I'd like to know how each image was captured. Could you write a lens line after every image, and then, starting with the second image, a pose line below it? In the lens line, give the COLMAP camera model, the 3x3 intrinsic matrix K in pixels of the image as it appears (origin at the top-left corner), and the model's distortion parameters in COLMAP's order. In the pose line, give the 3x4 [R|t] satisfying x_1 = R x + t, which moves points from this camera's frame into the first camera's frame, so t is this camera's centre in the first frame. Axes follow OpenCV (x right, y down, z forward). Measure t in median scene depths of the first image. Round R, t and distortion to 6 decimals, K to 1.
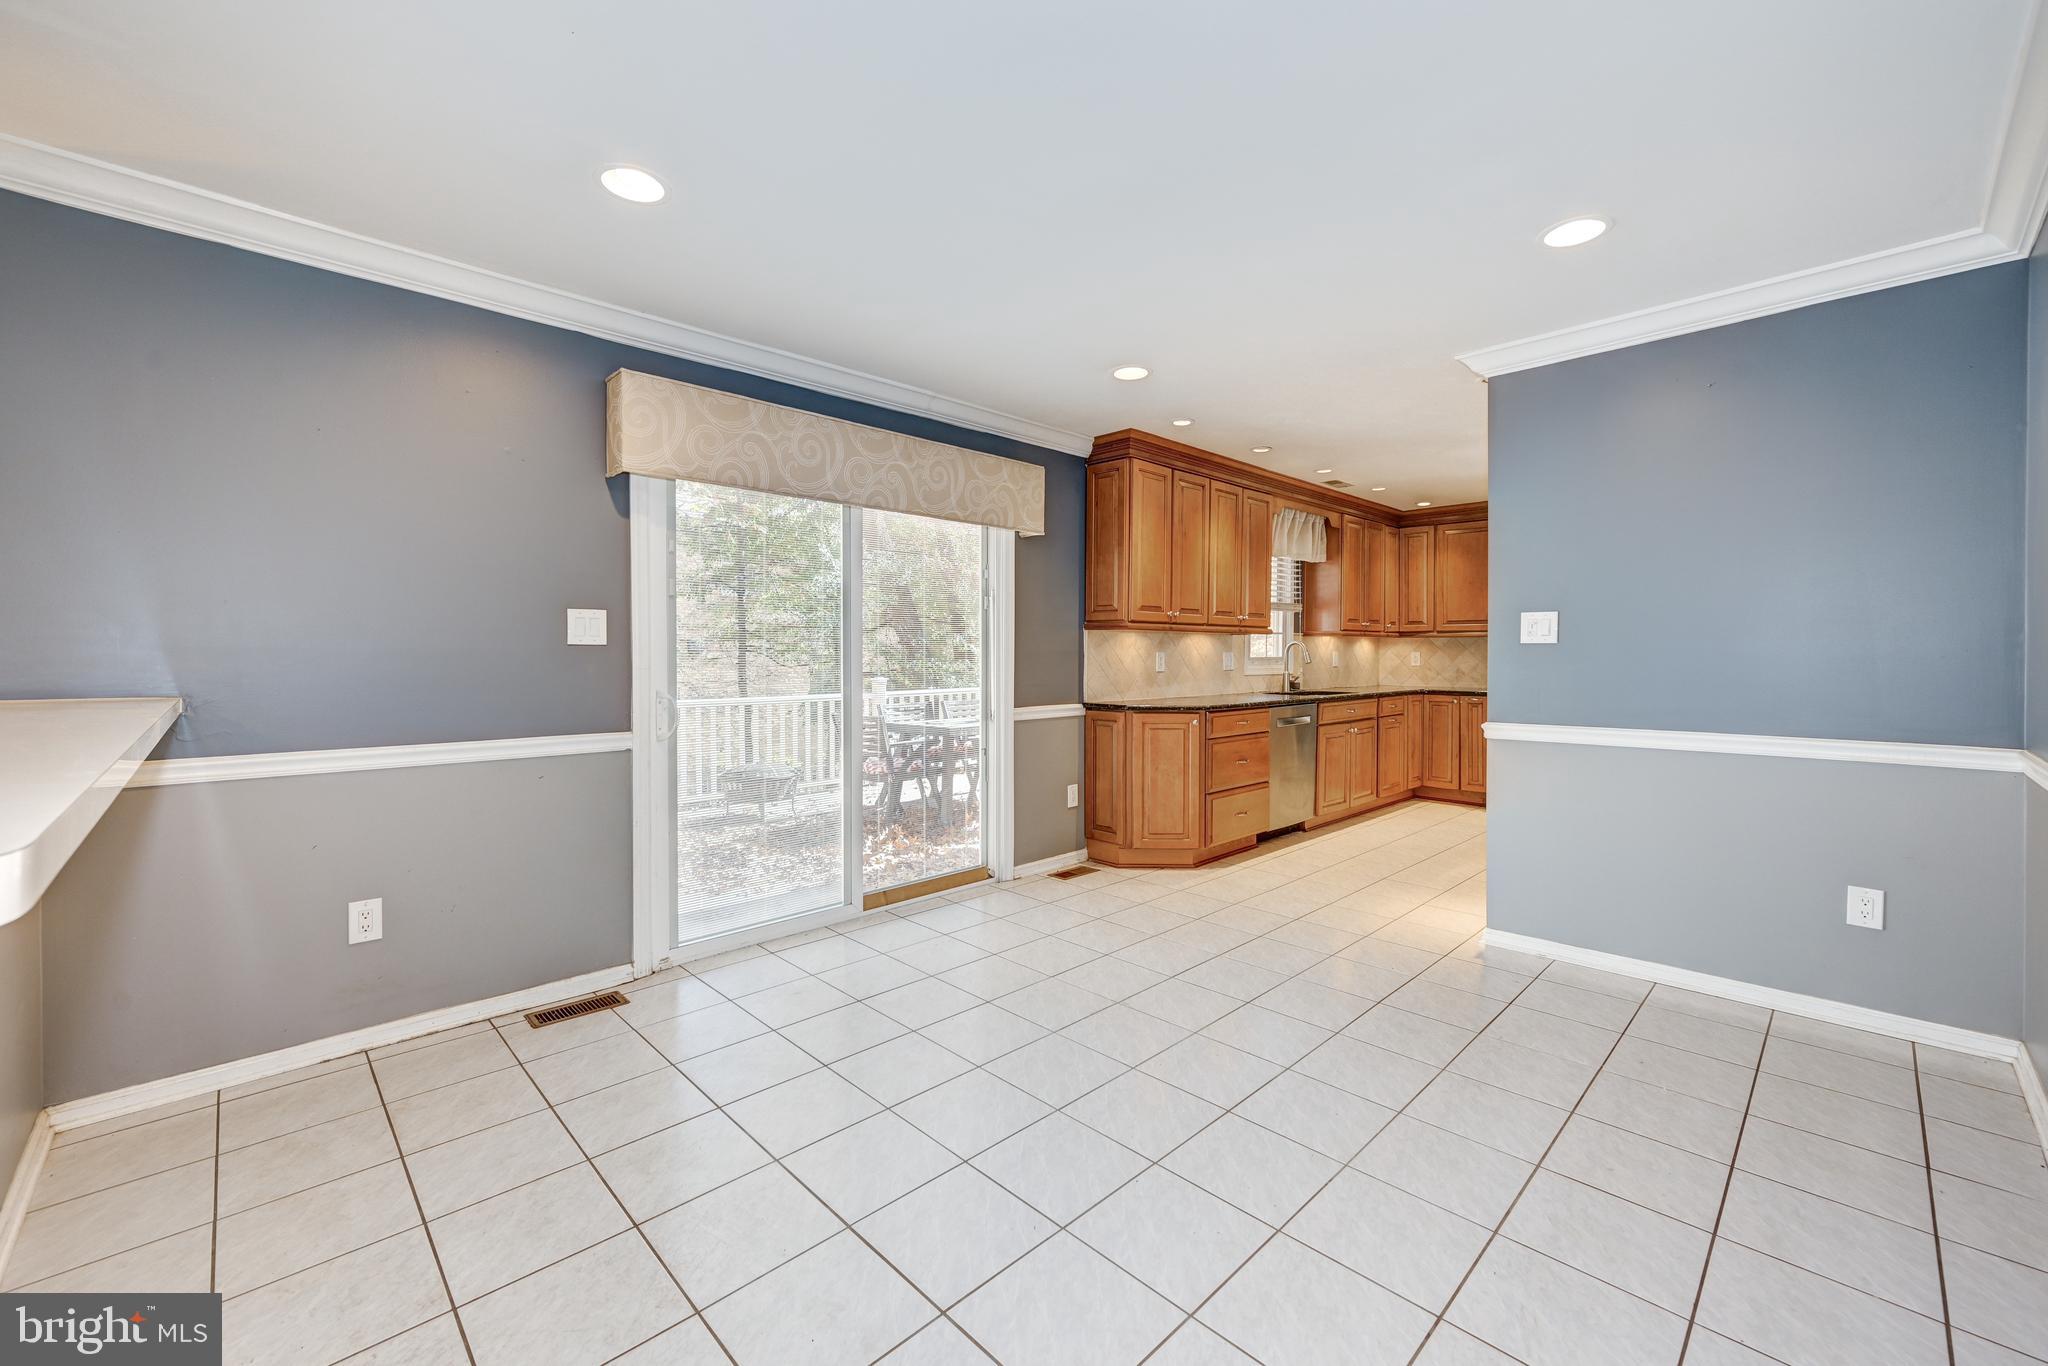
lens RADIAL K [[825.1, 0, 1023.7], [0, 825.1, 676.6], [0, 0, 1]] dist [0.000727, 0.000445]
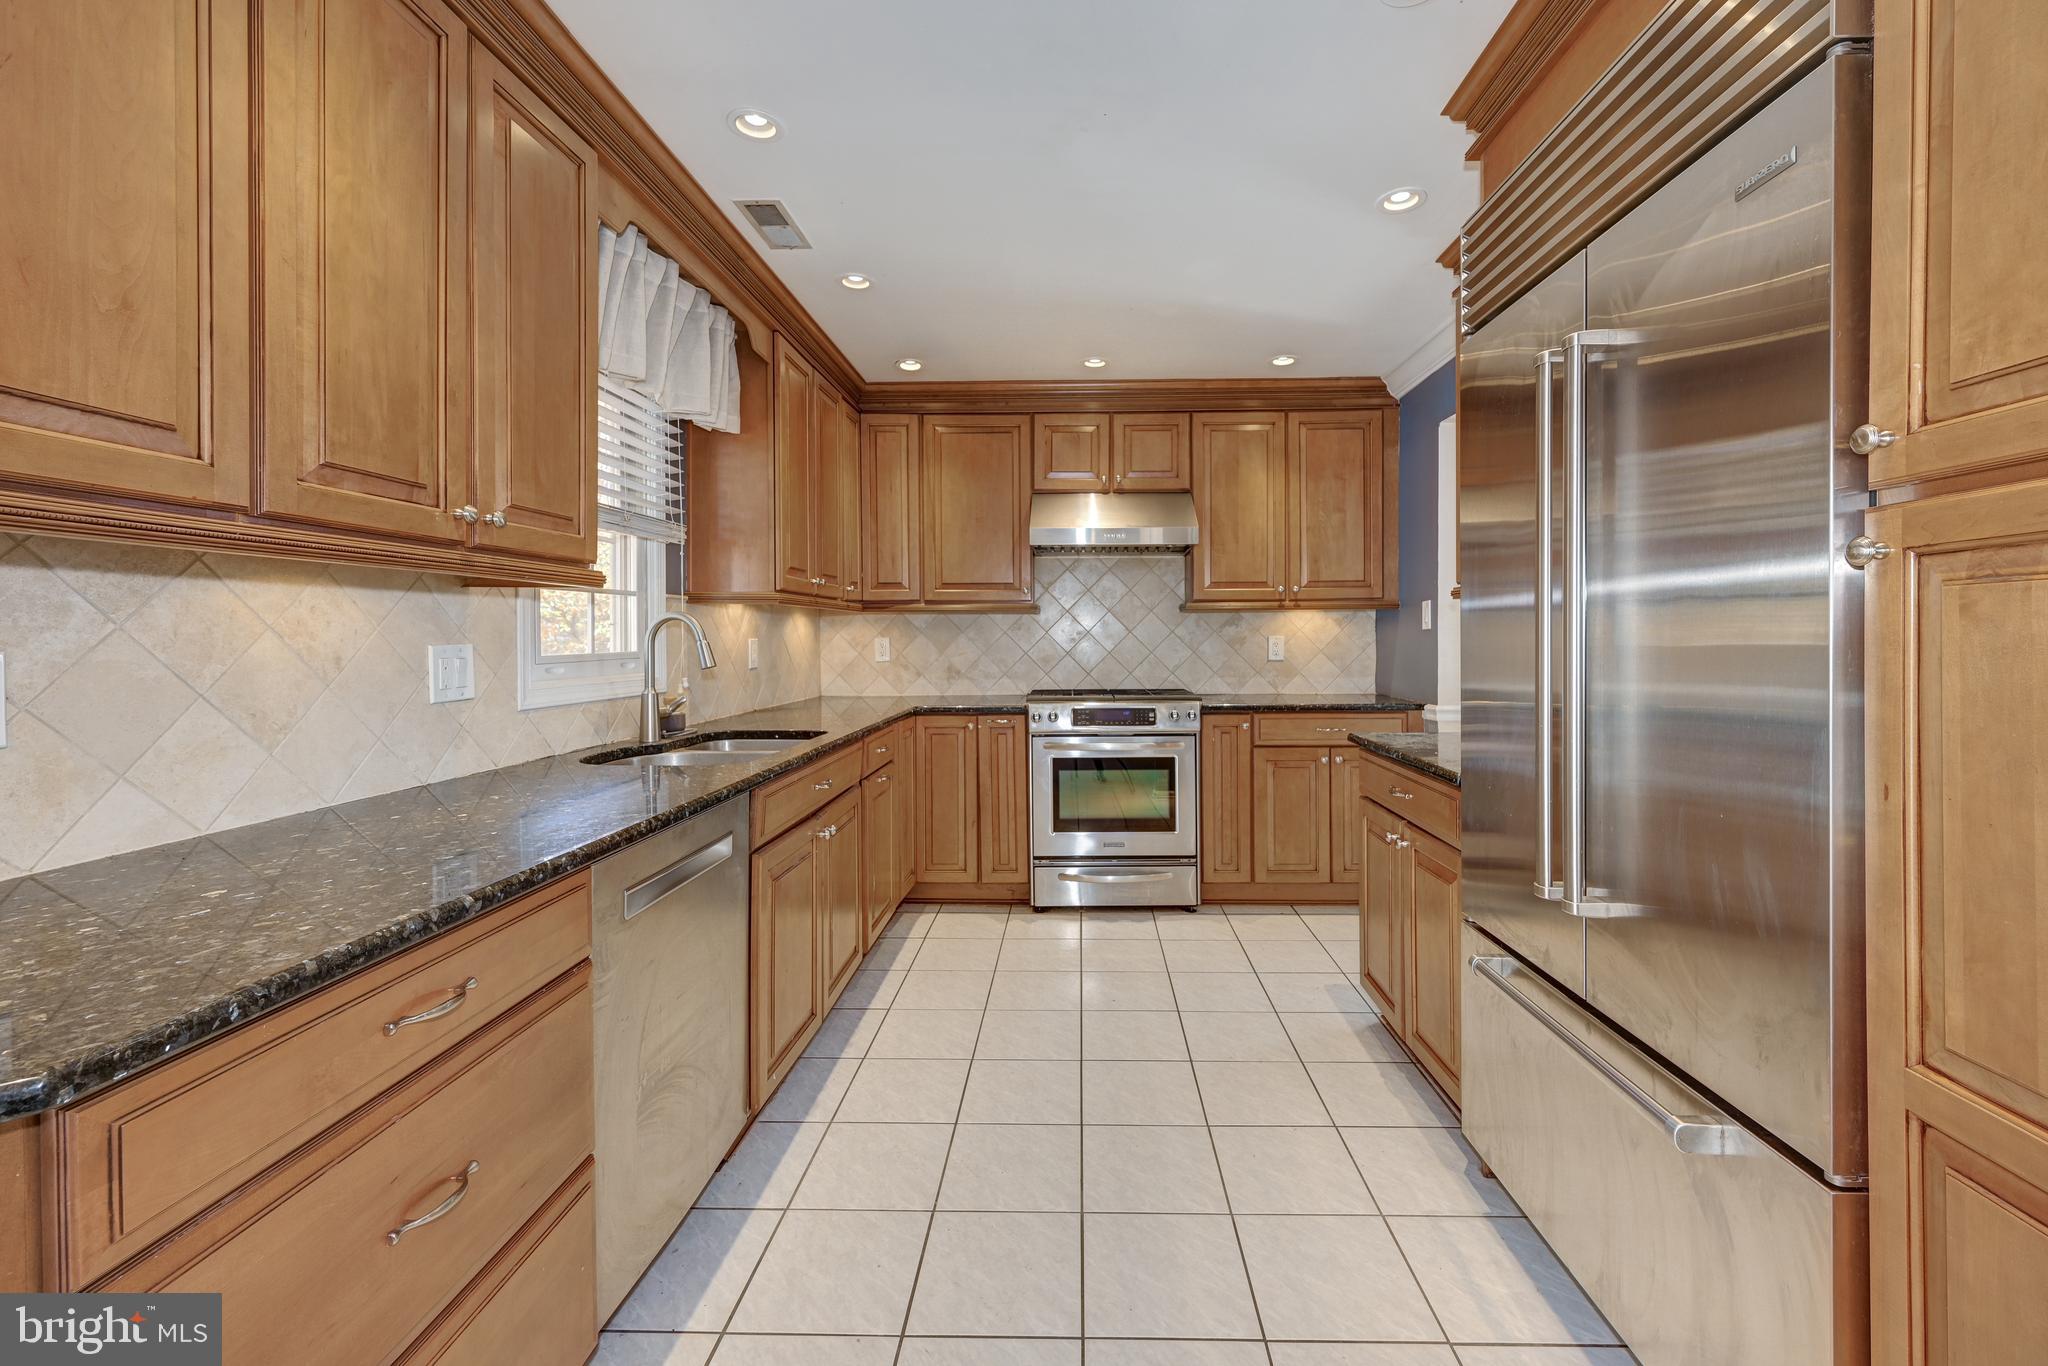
lens RADIAL K [[825.1, 0, 1052.6], [0, 825.1, 642.8], [0, 0, 1]] dist [0.000727, 0.000445]
pose [[0.718229, -0.010456, 0.695728, 0.179231], [0.025974, 0.999593, -0.011791, -0.018356], [-0.695321, 0.026540, 0.718209, 0.571169]]
